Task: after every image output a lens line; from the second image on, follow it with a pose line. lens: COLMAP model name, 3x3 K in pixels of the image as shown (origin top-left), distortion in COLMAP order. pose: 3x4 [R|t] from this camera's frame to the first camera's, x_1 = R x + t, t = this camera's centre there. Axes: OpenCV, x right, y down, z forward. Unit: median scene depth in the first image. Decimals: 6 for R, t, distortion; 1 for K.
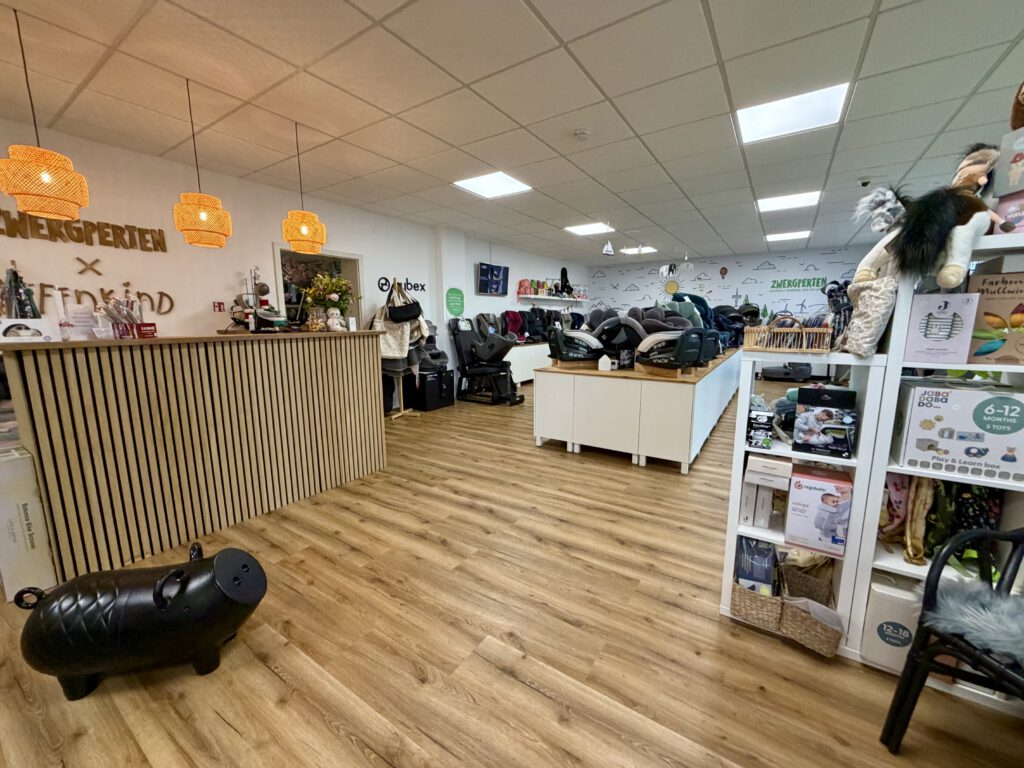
lens RADIAL K [[396.8, 0, 516.9], [0, 396.8, 386.9], [0, 0, 1]] dist [-0.005748, -0.000050]
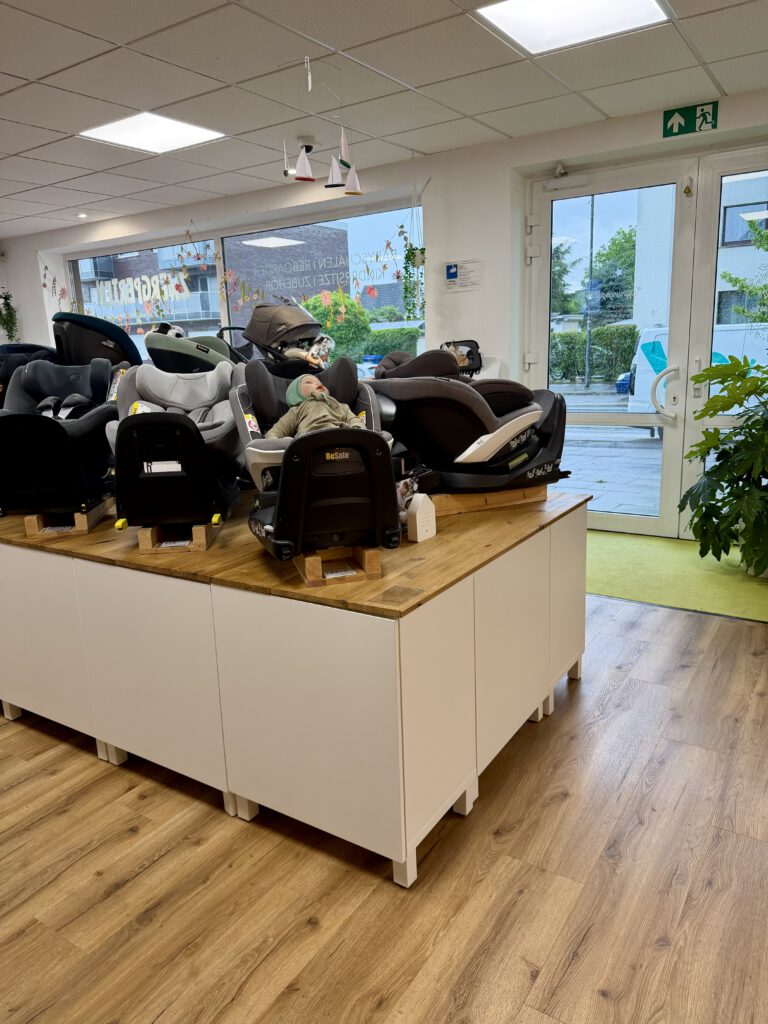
lens RADIAL K [[734.6, 0, 393.0], [0, 734.6, 511.3], [0, 0, 1]] dist [0.033302, -0.041172]
pose [[-0.002612, -0.214314, 0.976761, -0.433167], [0.206520, 0.955592, 0.210222, -0.224257], [-0.978439, 0.202270, 0.041765, 1.119189]]
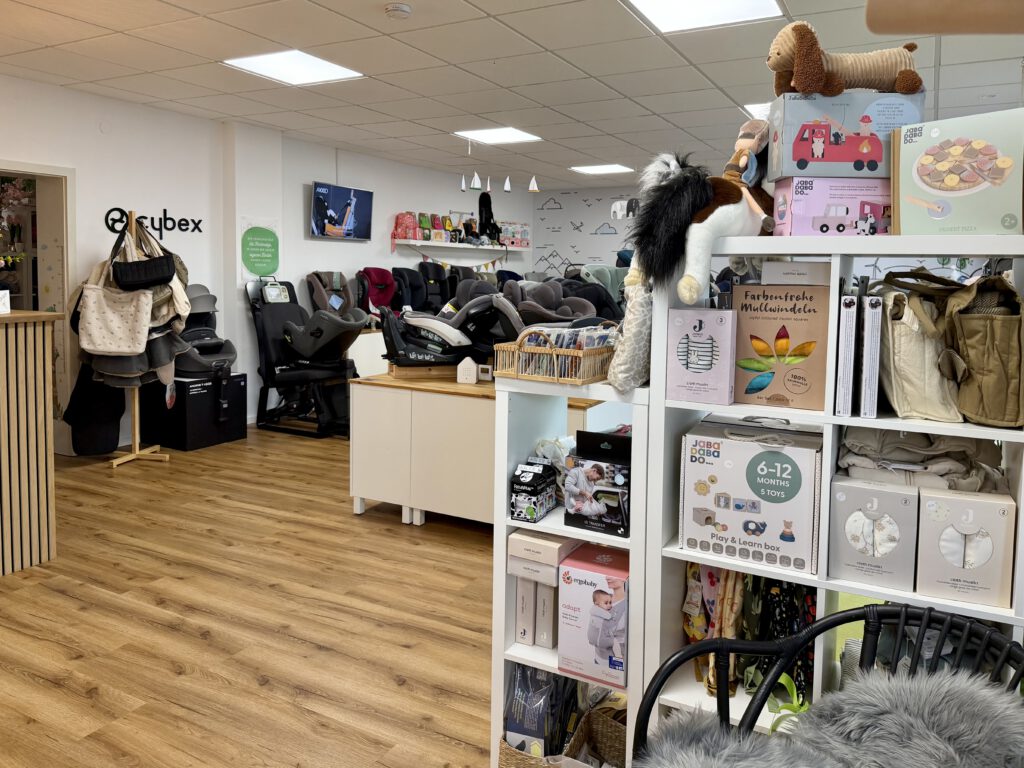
lens RADIAL K [[734.6, 0, 530.0], [0, 734.6, 327.5], [0, 0, 1]] dist [0.033302, -0.041172]
pose [[0.994630, 0.015168, 0.102373, 0.225296], [-0.005632, 0.995669, -0.092803, -0.025888], [-0.103337, 0.091728, 0.990408, -0.118516]]
